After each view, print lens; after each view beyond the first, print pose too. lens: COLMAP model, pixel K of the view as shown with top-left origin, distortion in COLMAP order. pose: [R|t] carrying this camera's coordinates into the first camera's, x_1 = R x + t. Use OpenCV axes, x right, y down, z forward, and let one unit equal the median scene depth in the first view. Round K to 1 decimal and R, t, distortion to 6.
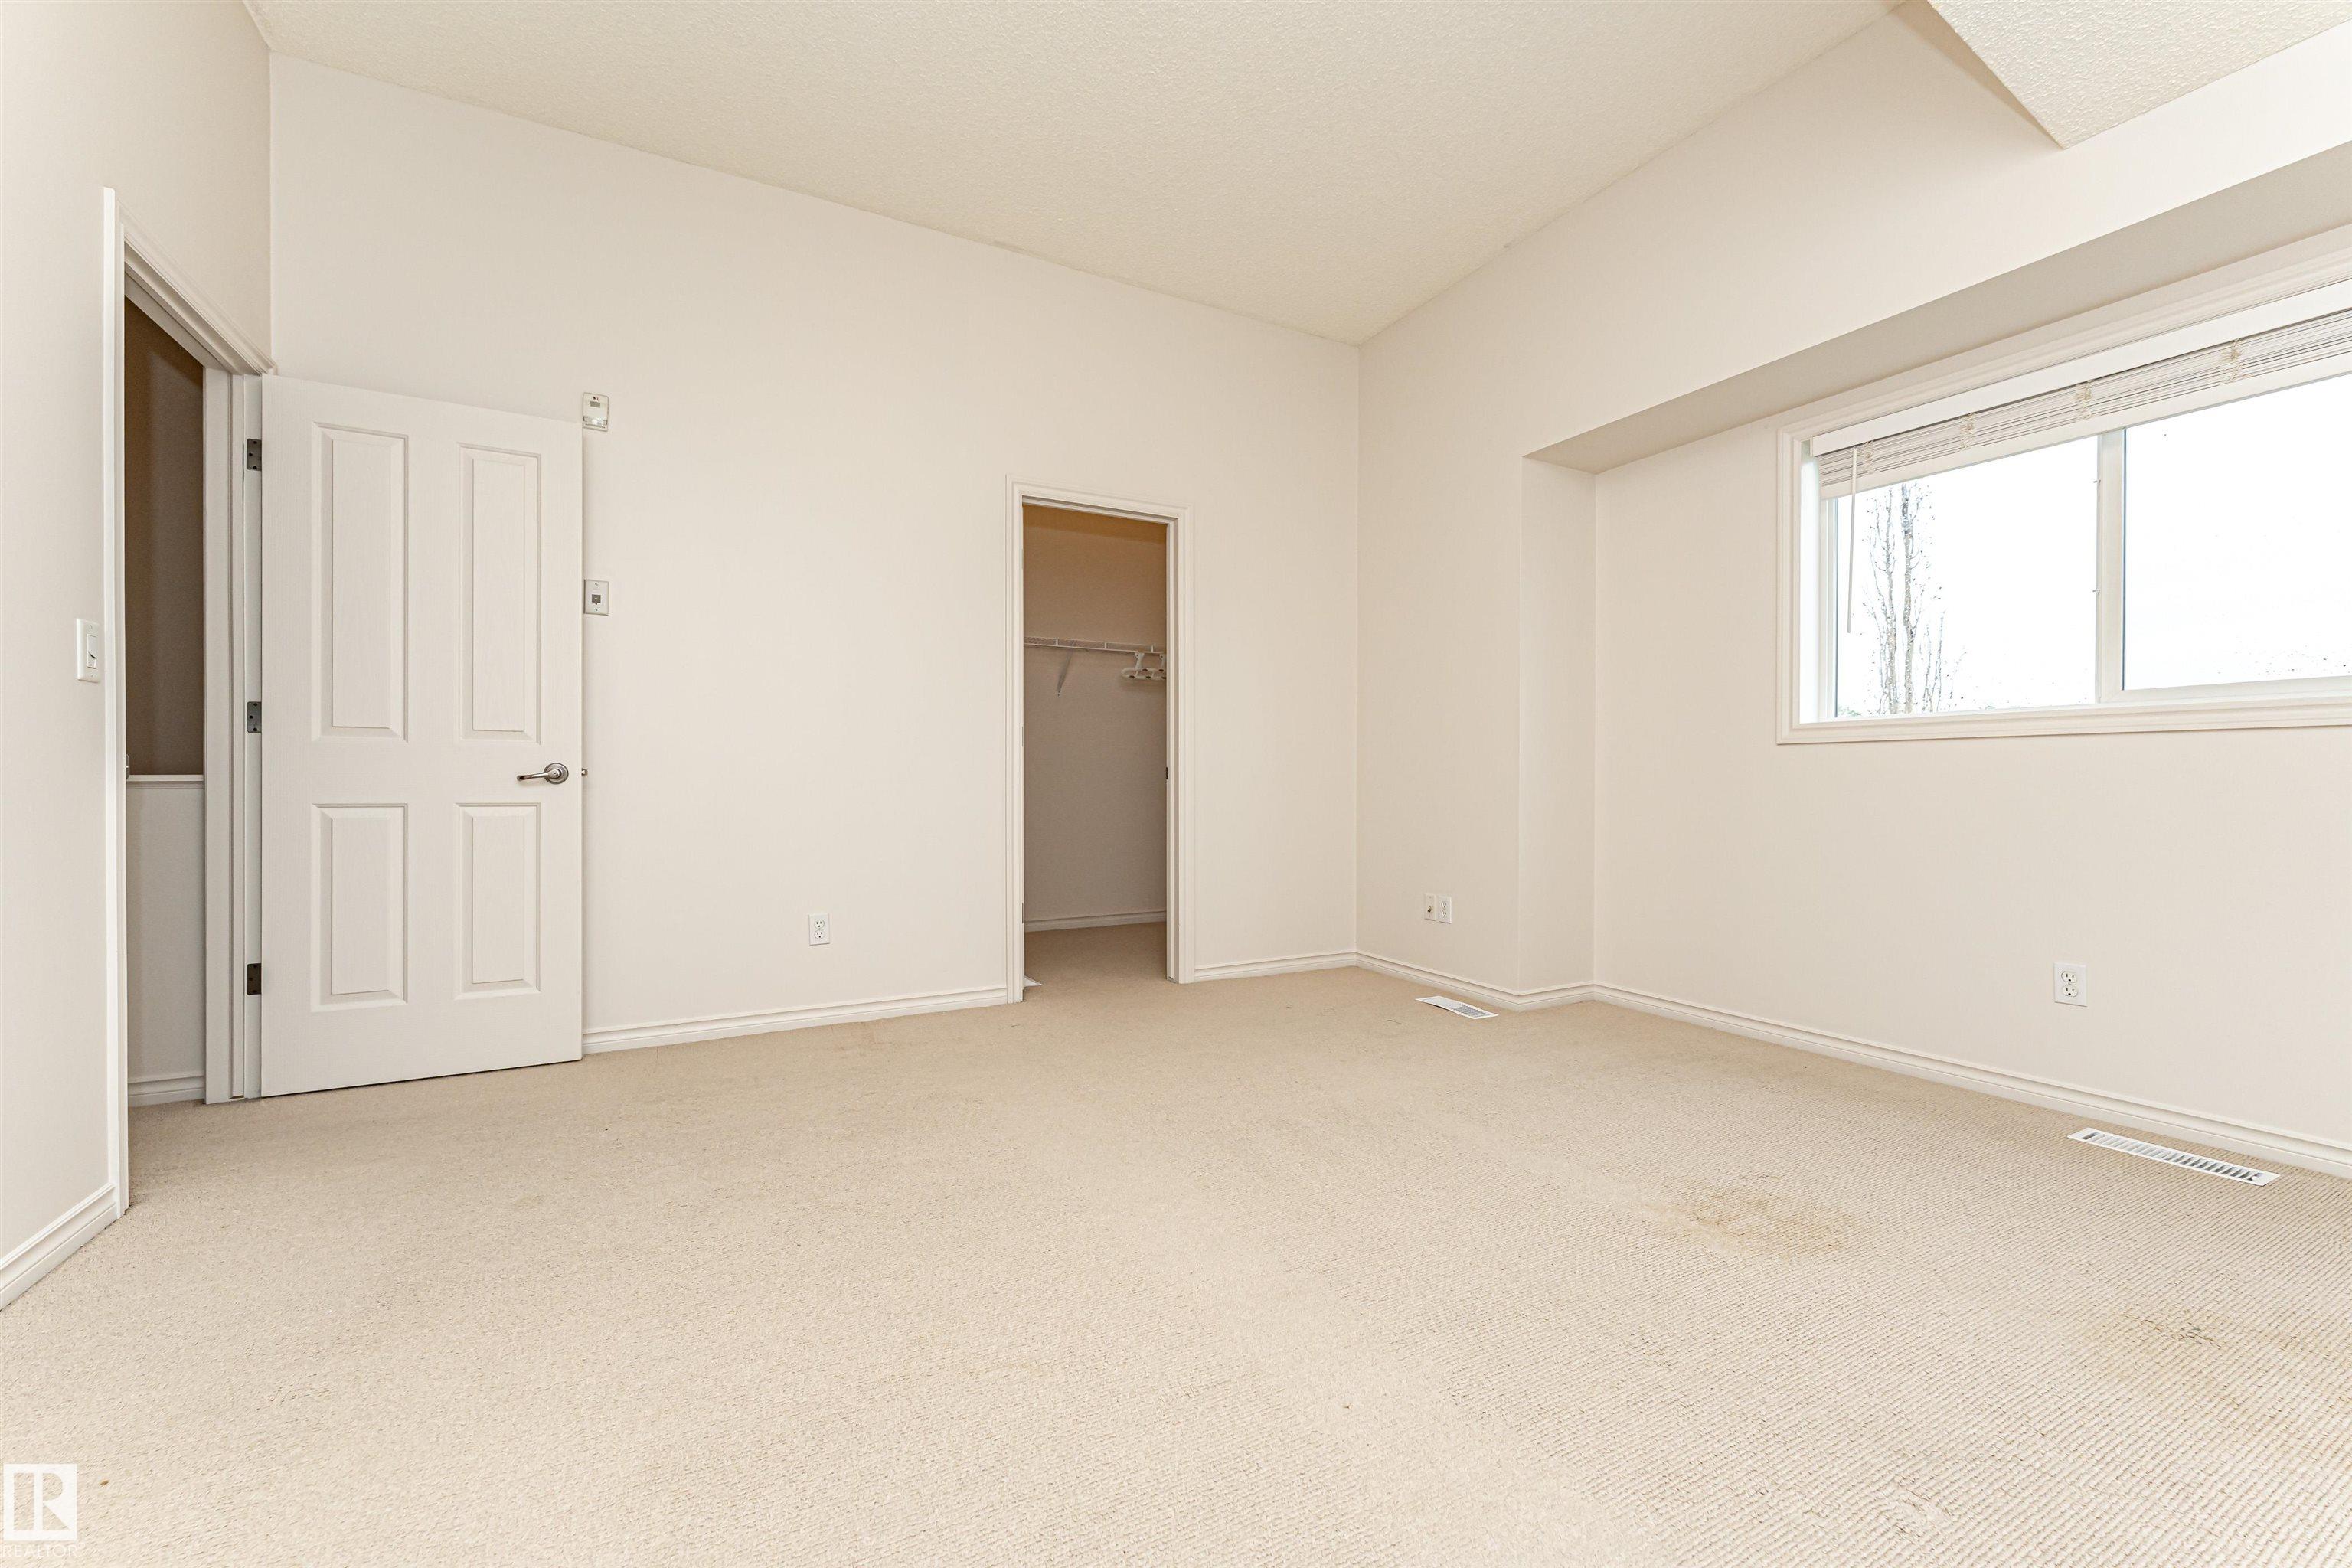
lens RADIAL K [[978.4, 0, 1170.2], [0, 978.4, 790.3], [0, 0, 1]] dist [0.004031, -0.000204]
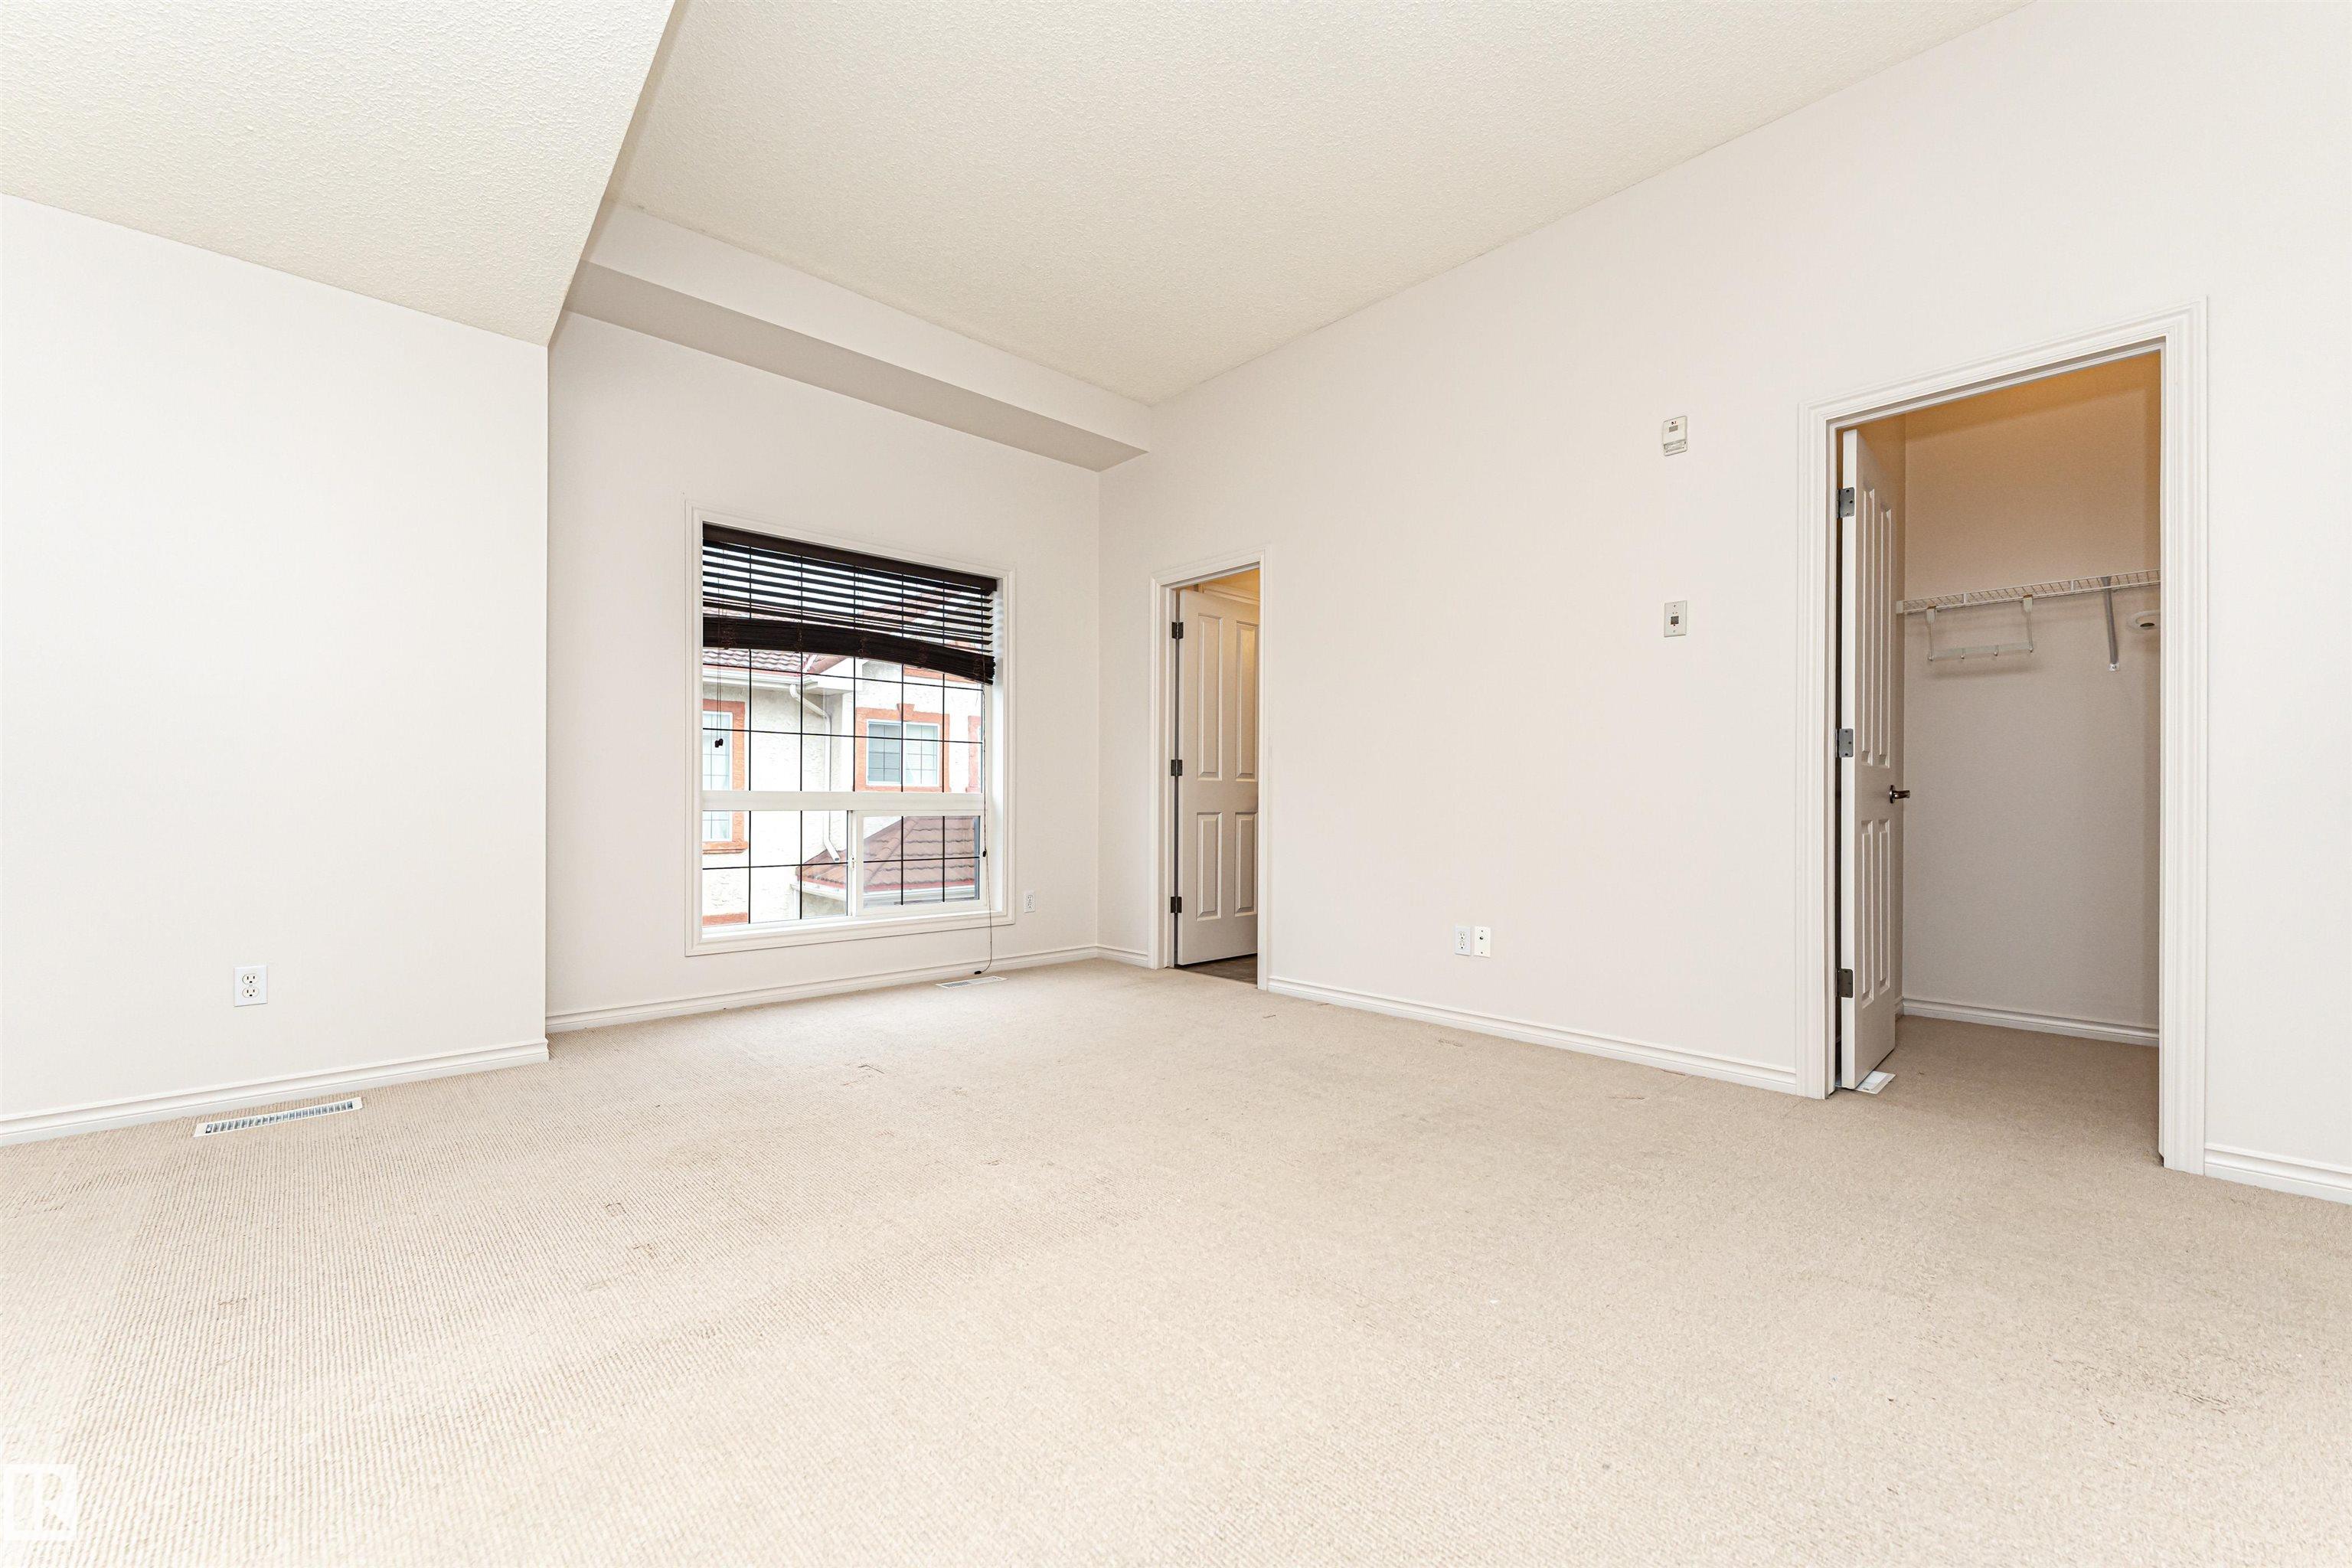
lens RADIAL K [[978.4, 0, 1212.6], [0, 978.4, 797.4], [0, 0, 1]] dist [0.004031, -0.000204]
pose [[0.279374, -0.019000, -0.959994, 0.534560], [-0.018282, 0.999518, -0.025102, 0.015165], [0.960008, 0.024563, 0.278892, 0.427184]]
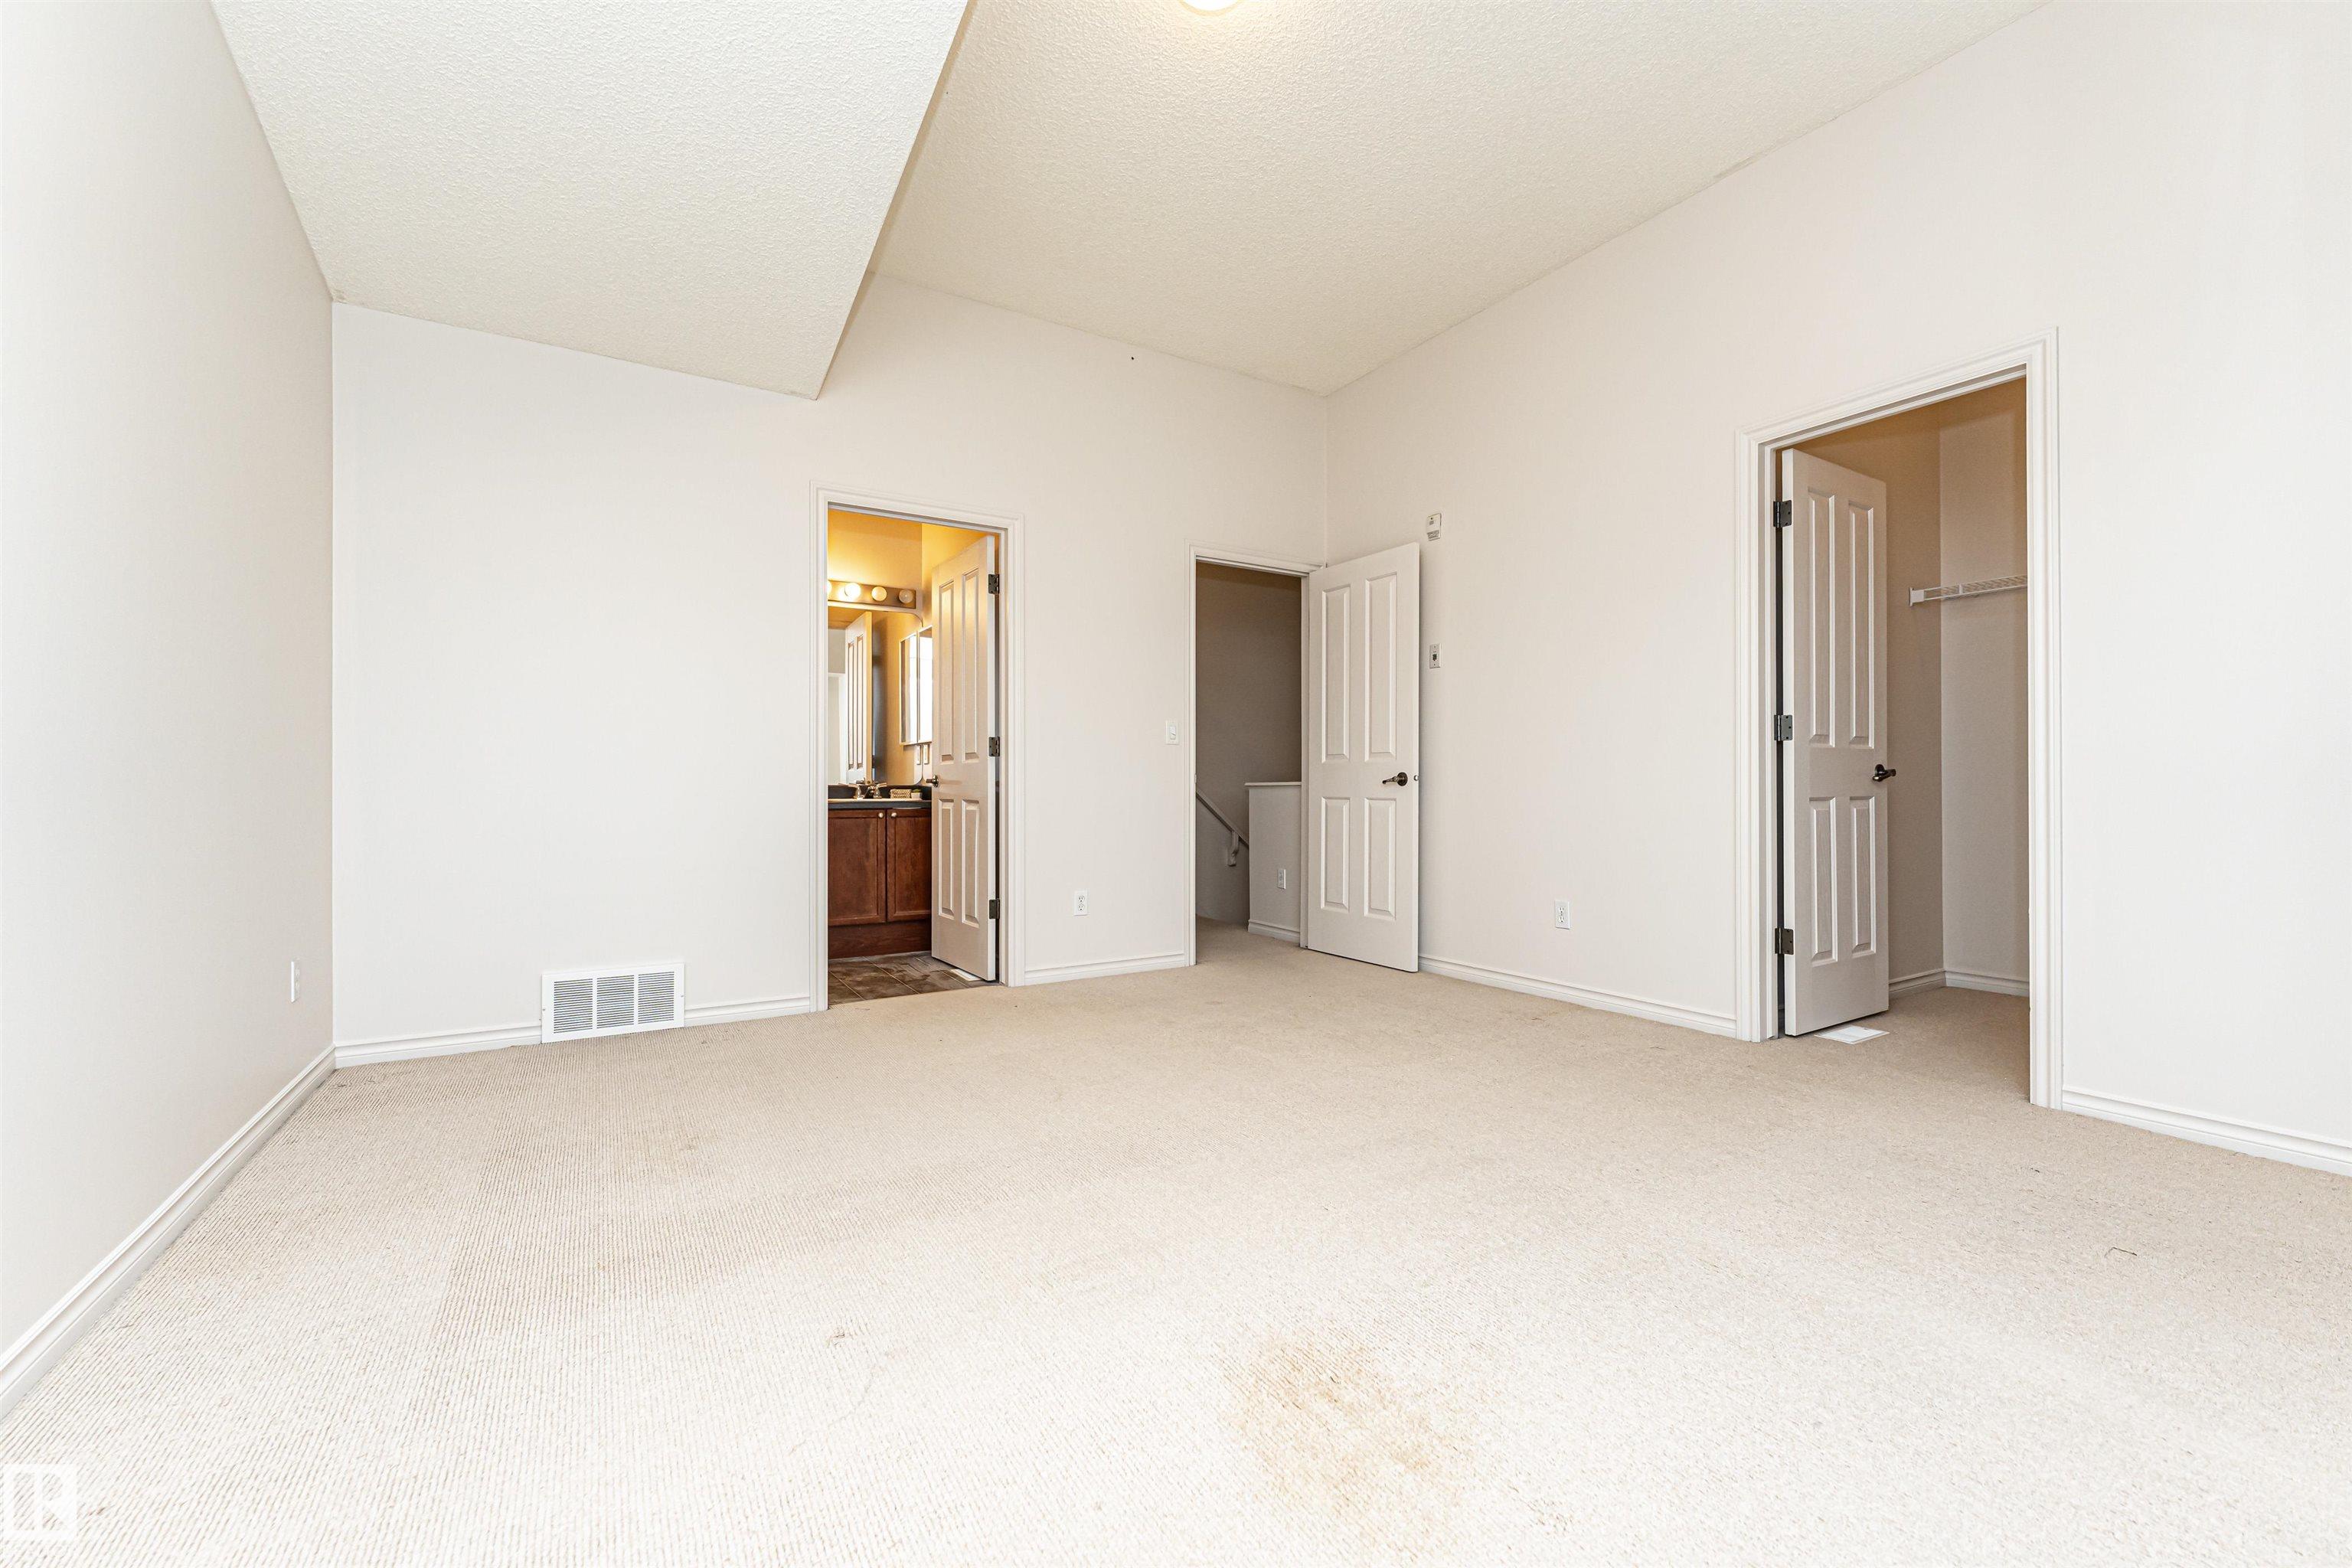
lens RADIAL K [[978.4, 0, 1176.7], [0, 978.4, 782.2], [0, 0, 1]] dist [0.004031, -0.000204]
pose [[0.021520, -0.013929, -0.999671, 0.843641], [-0.020055, 0.999696, -0.014361, 0.016466], [0.999567, 0.020357, 0.021234, 0.588911]]
